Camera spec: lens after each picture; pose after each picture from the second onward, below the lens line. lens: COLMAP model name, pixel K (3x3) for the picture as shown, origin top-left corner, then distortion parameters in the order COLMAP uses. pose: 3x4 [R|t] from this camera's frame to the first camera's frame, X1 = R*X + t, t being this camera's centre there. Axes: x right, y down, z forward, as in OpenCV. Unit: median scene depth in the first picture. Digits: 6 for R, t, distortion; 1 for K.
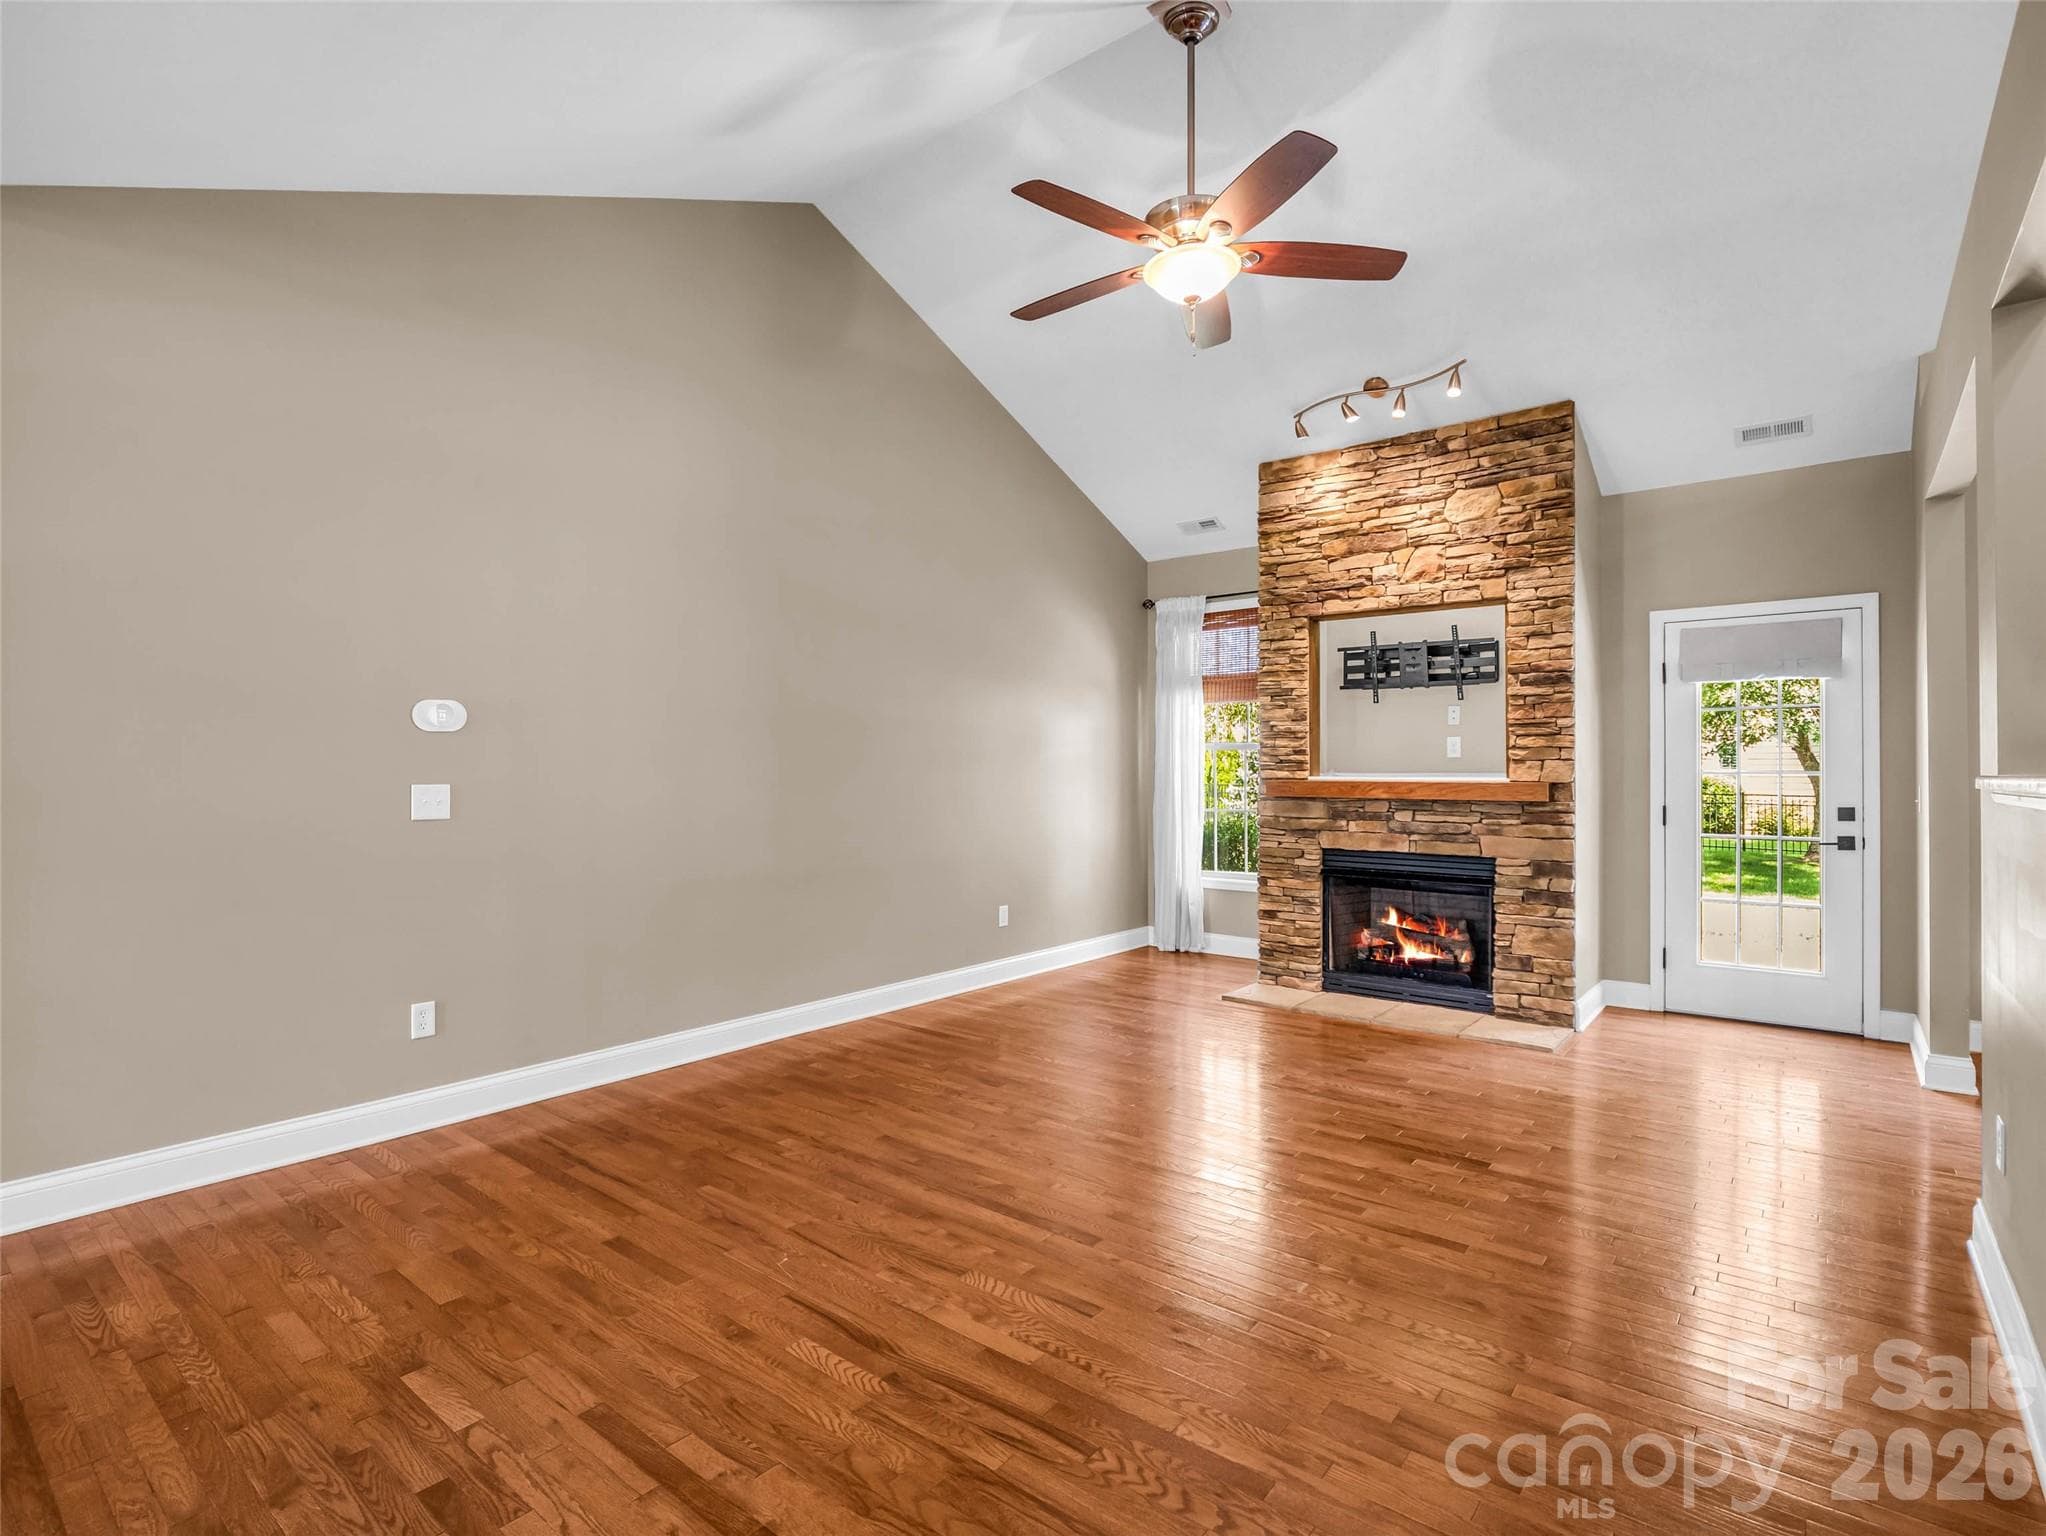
lens RADIAL K [[1023.5, 0, 1025.9], [0, 1023.5, 750.2], [0, 0, 1]] dist [-0.003572, -0.001822]
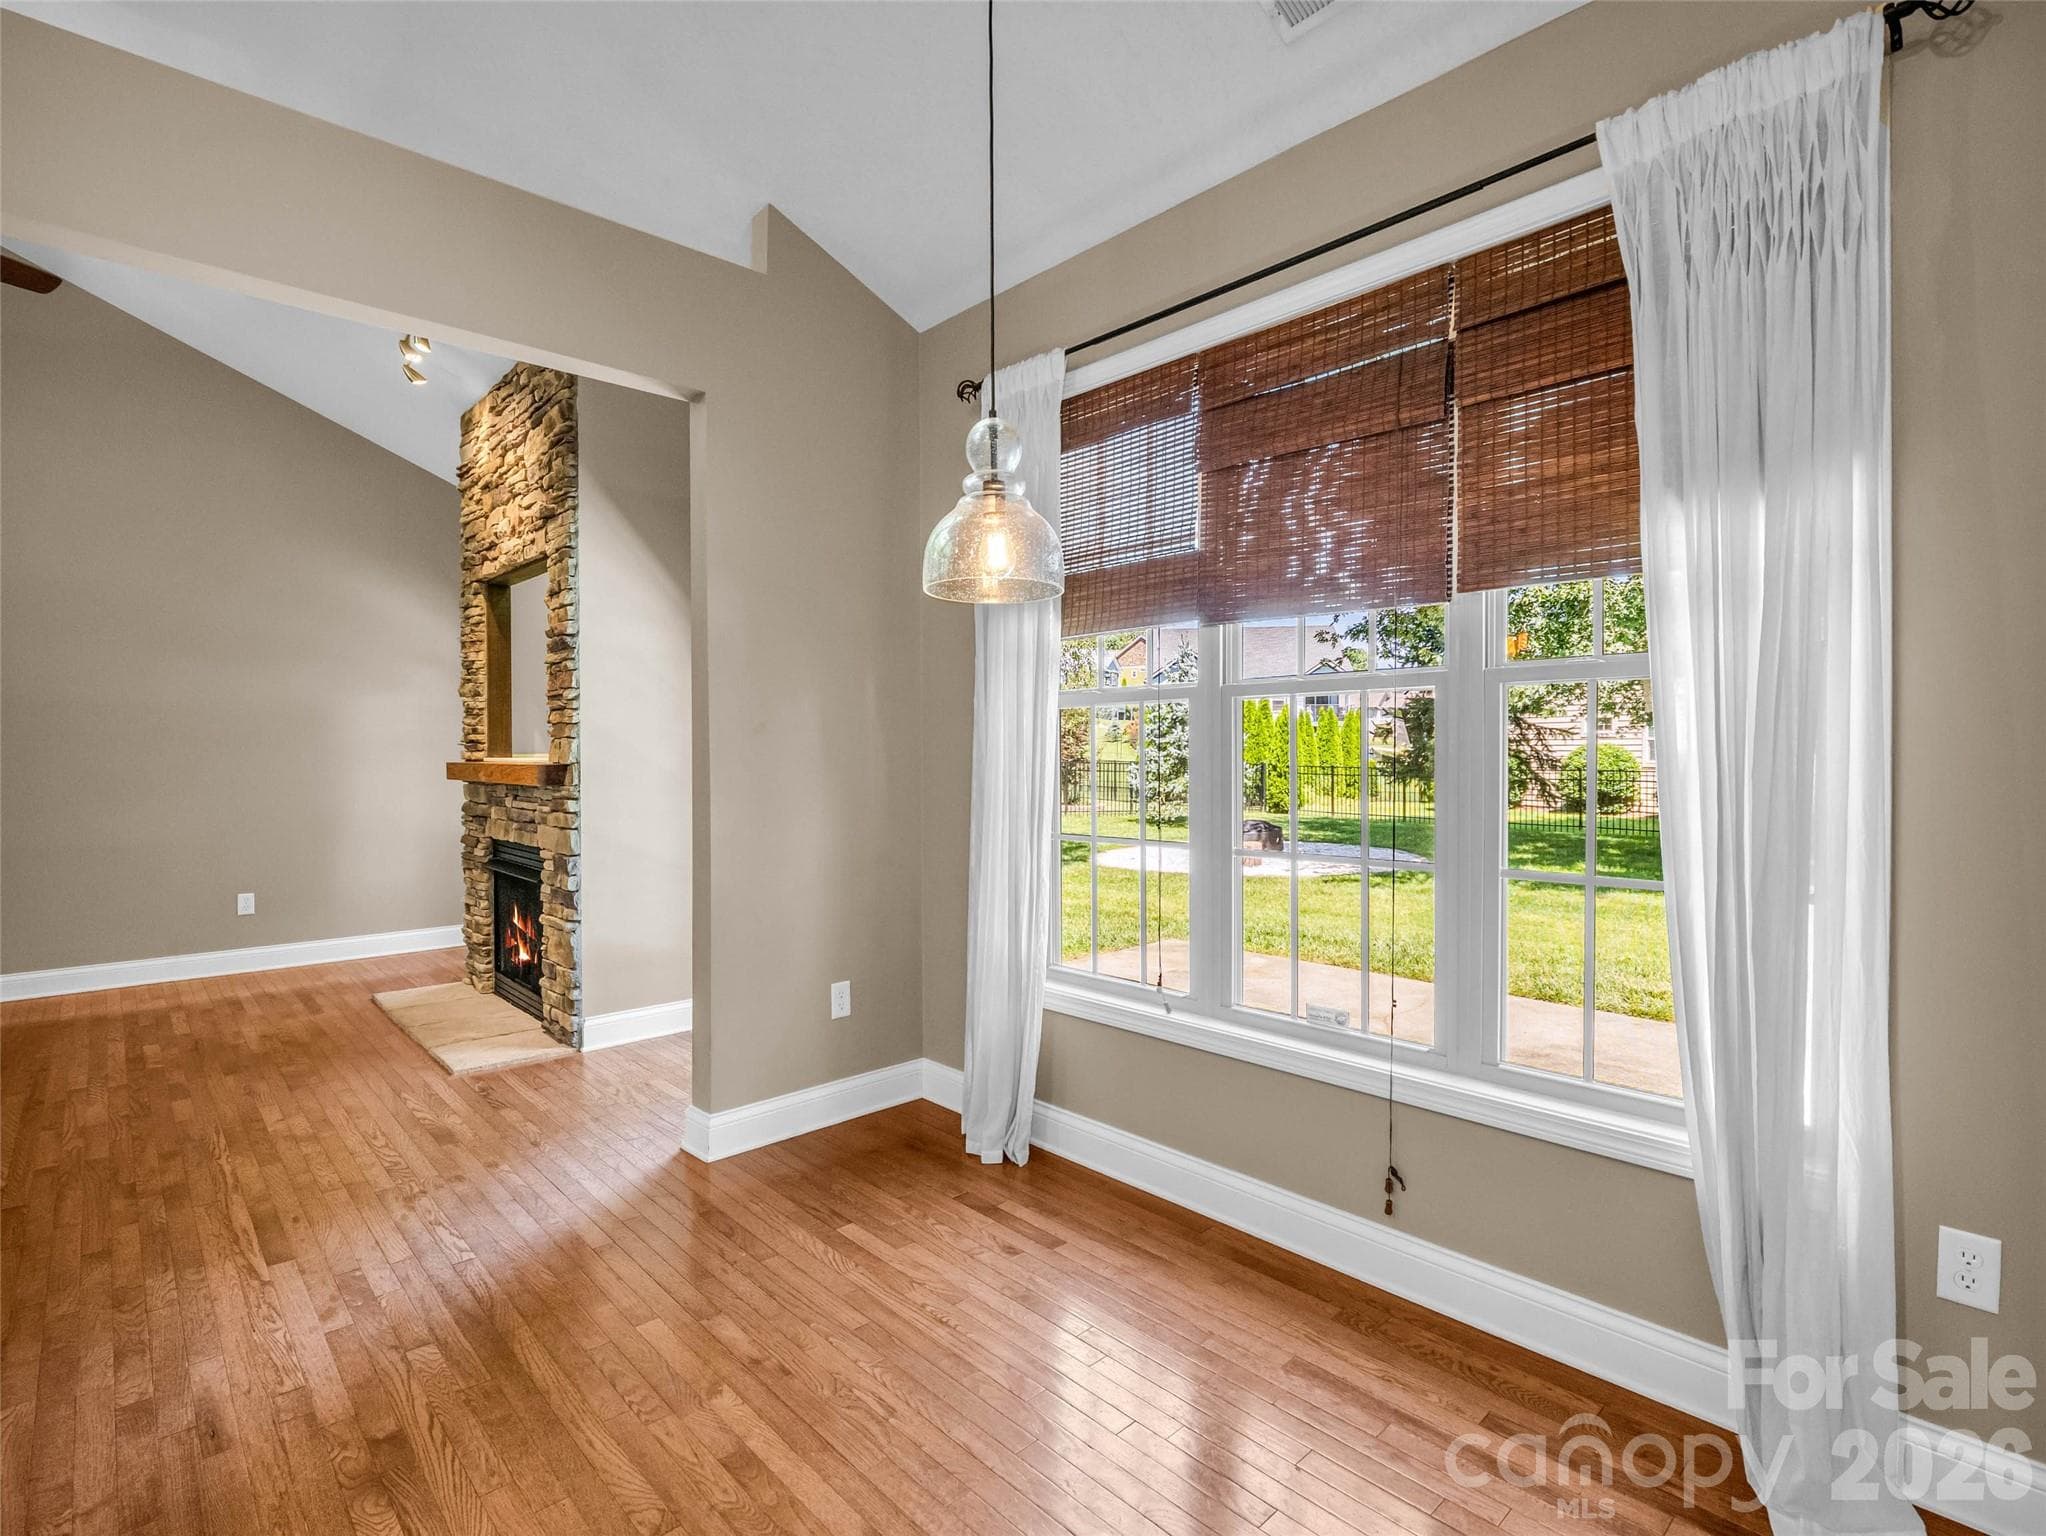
lens RADIAL K [[1023.5, 0, 1026.1], [0, 1023.5, 754.8], [0, 0, 1]] dist [-0.003572, -0.001822]
pose [[0.989946, -0.000006, -0.141446, 0.946705], [0.002600, 0.999832, 0.018152, 0.008584], [0.141422, -0.018337, 0.989780, 0.183593]]
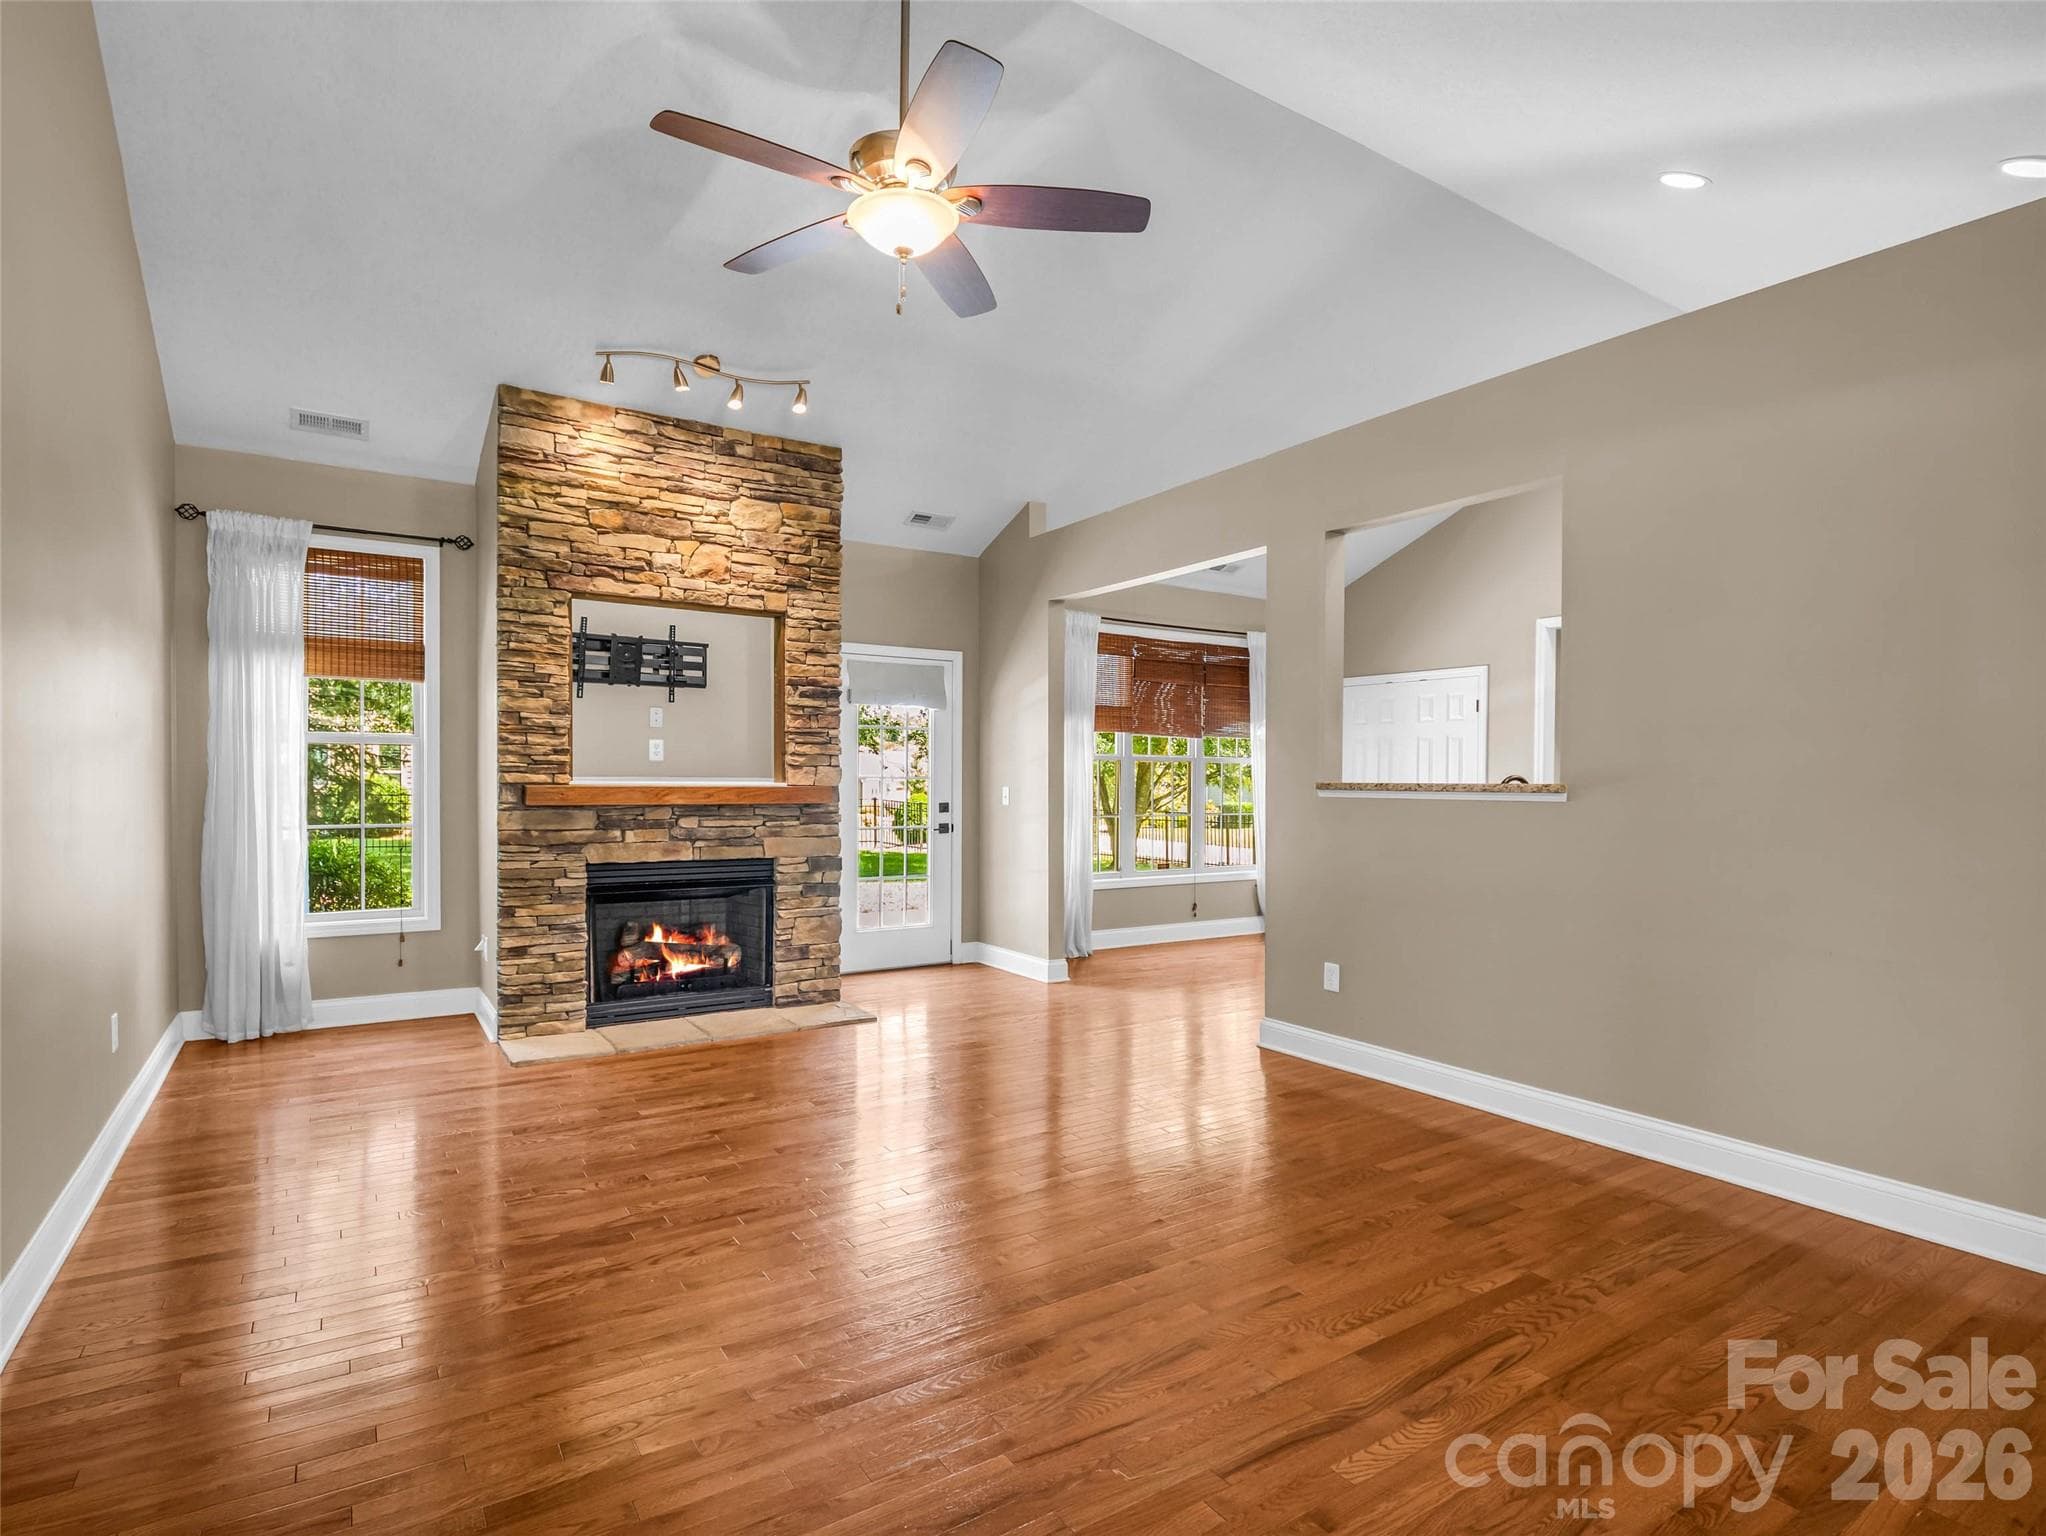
lens RADIAL K [[1023.5, 0, 1031.4], [0, 1023.5, 778.3], [0, 0, 1]] dist [-0.003572, -0.001822]
pose [[0.309166, 0.000737, 0.951008, -0.439034], [-0.026749, 0.999611, 0.007922, 0.007219], [-0.950632, -0.027888, 0.309065, 0.403579]]
